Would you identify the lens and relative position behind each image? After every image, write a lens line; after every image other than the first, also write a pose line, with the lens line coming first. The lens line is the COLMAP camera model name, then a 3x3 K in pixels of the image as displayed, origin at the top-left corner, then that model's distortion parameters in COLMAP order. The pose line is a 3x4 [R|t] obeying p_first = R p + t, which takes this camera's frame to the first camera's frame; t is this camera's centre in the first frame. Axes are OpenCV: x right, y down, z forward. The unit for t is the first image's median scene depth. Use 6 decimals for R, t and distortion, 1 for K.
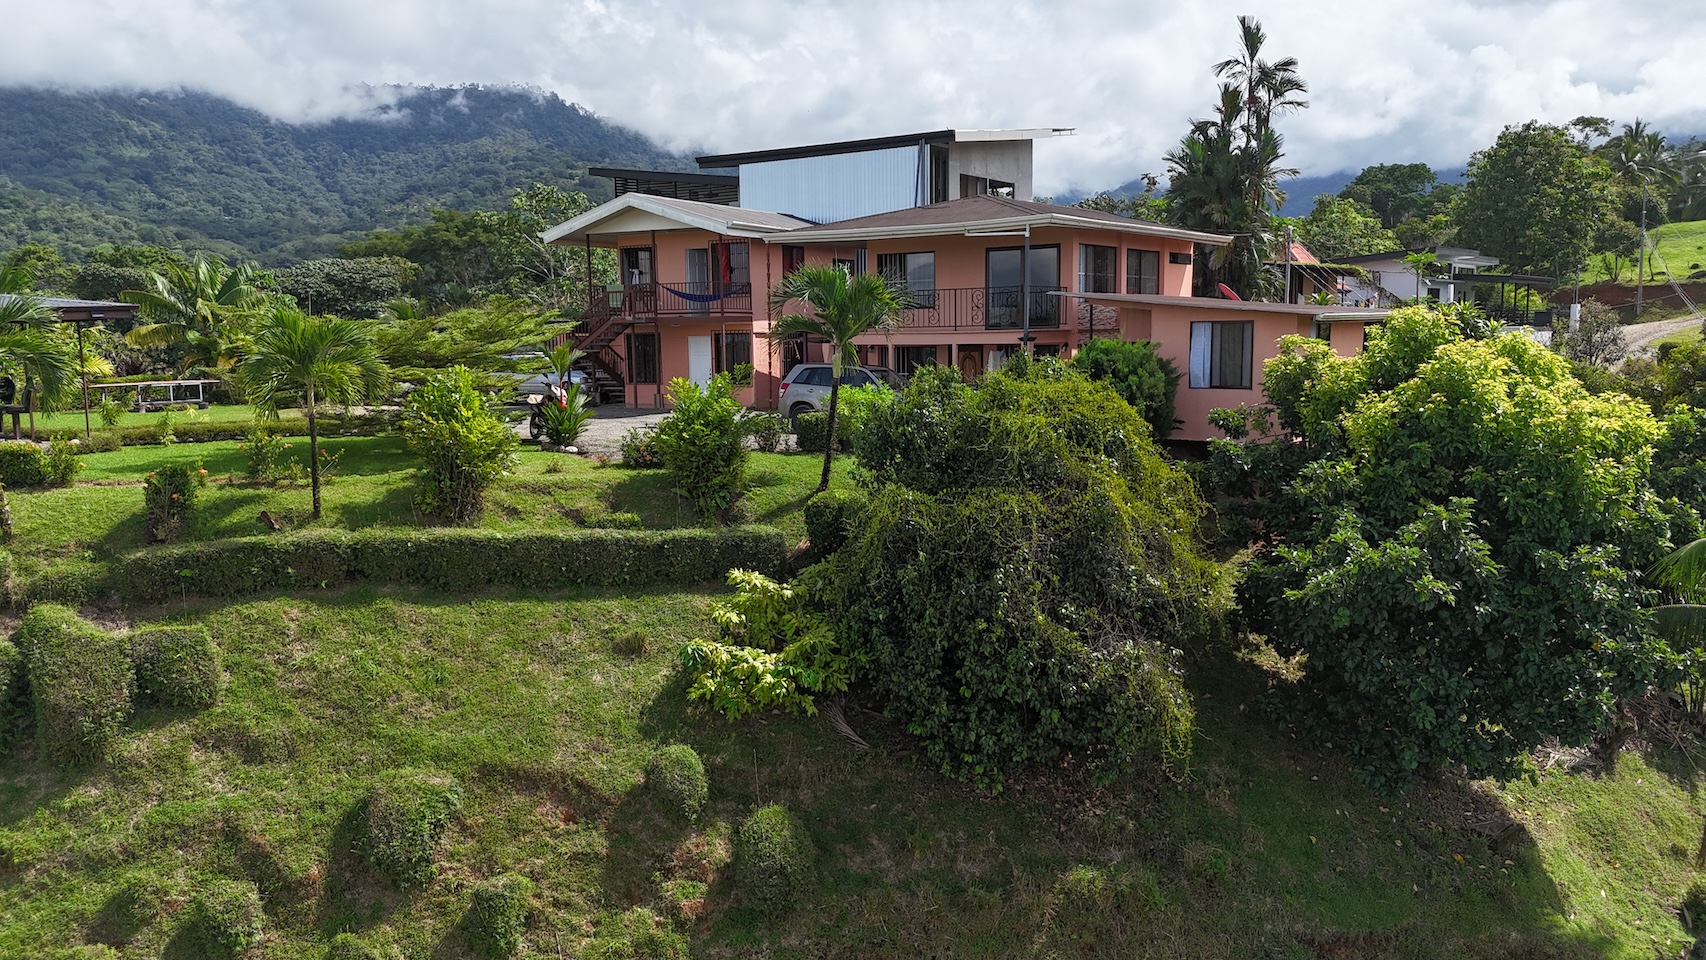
lens RADIAL K [[1267.7, 0, 850.5], [0, 1267.7, 480.6], [0, 0, 1]] dist [0.082792, -0.081263]
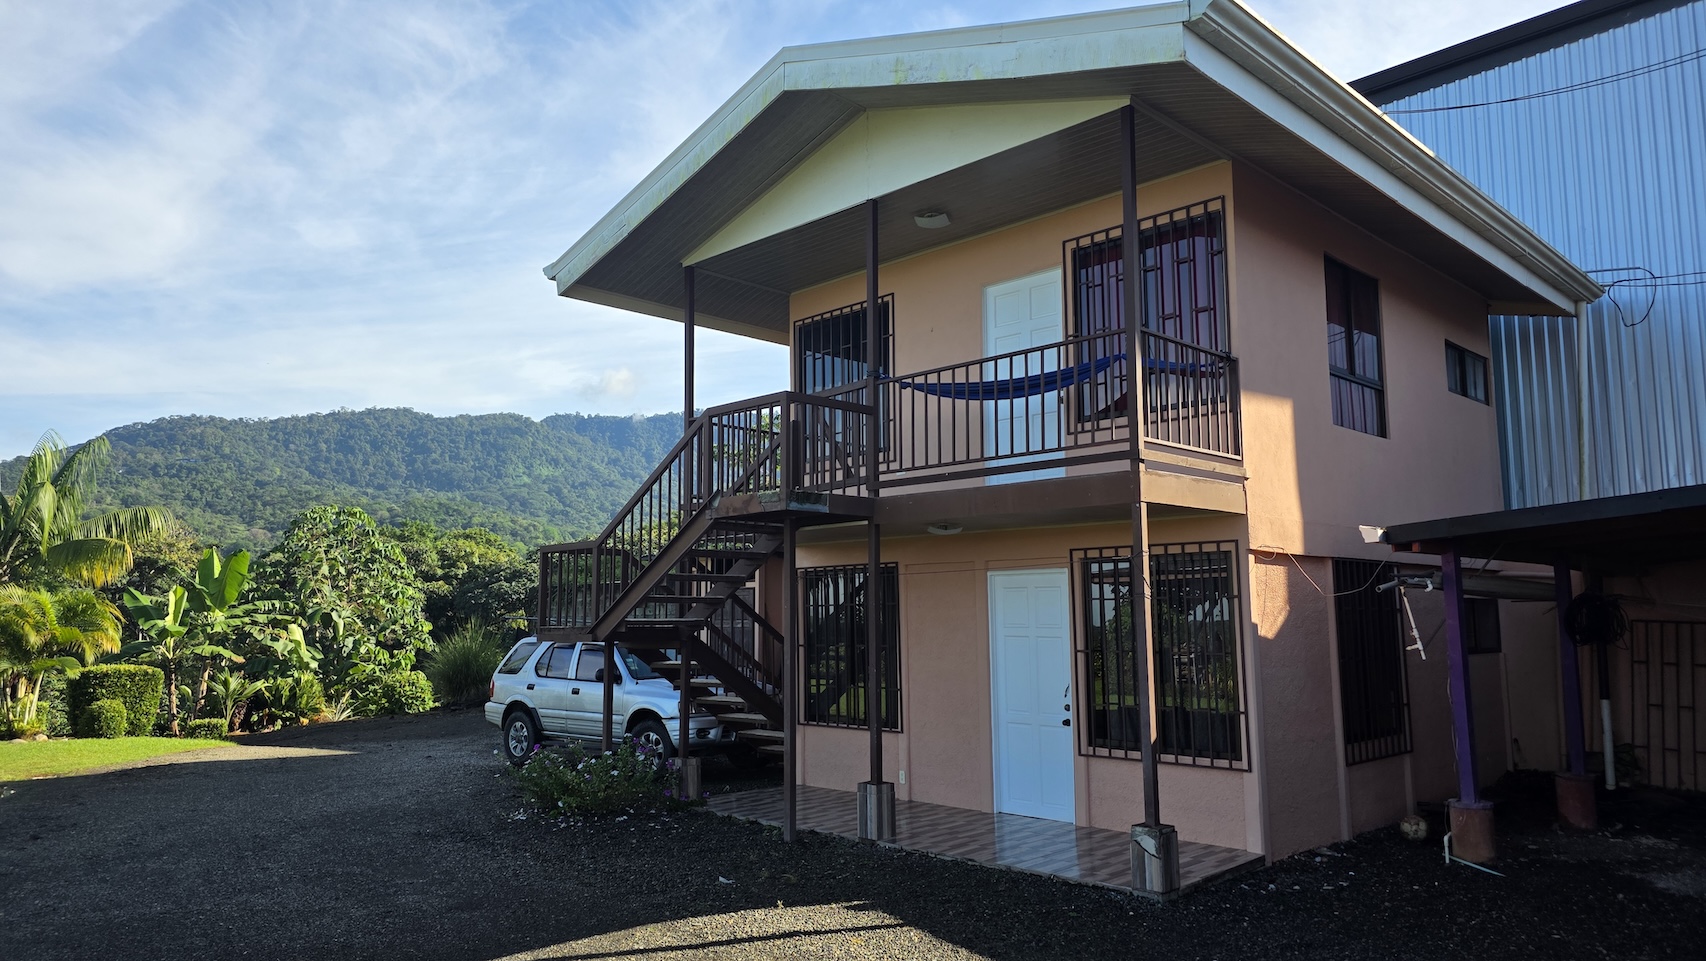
lens RADIAL K [[1147.0, 0, 845.6], [0, 1147.0, 484.3], [0, 0, 1]] dist [0.058277, -0.046174]
pose [[0.969869, -0.020066, -0.242798, -0.145543], [-0.035818, 0.974028, -0.223578, -0.112583], [0.240978, 0.225538, 0.943961, 1.134095]]
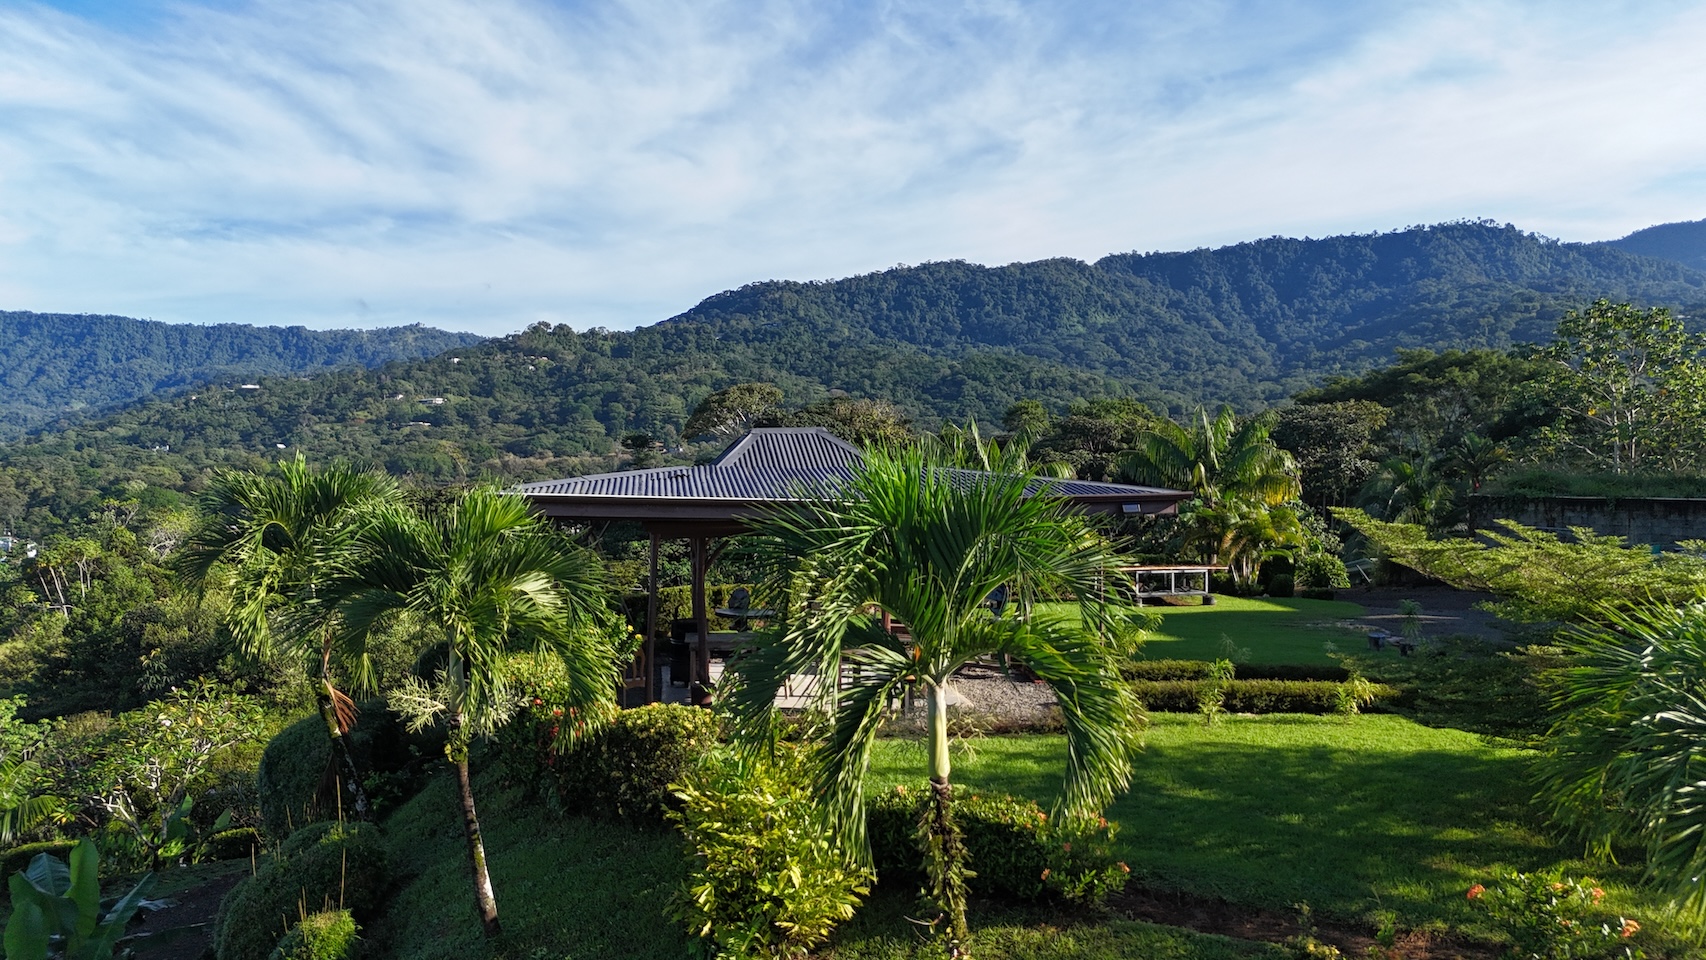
lens RADIAL K [[1255.2, 0, 855.2], [0, 1255.2, 476.0], [0, 0, 1]] dist [0.090759, -0.091326]
pose [[0.770604, 0.015524, -0.637125, -0.293817], [-0.088040, 0.992712, -0.082297, -0.081063], [0.631204, 0.119511, 0.766354, 0.447160]]
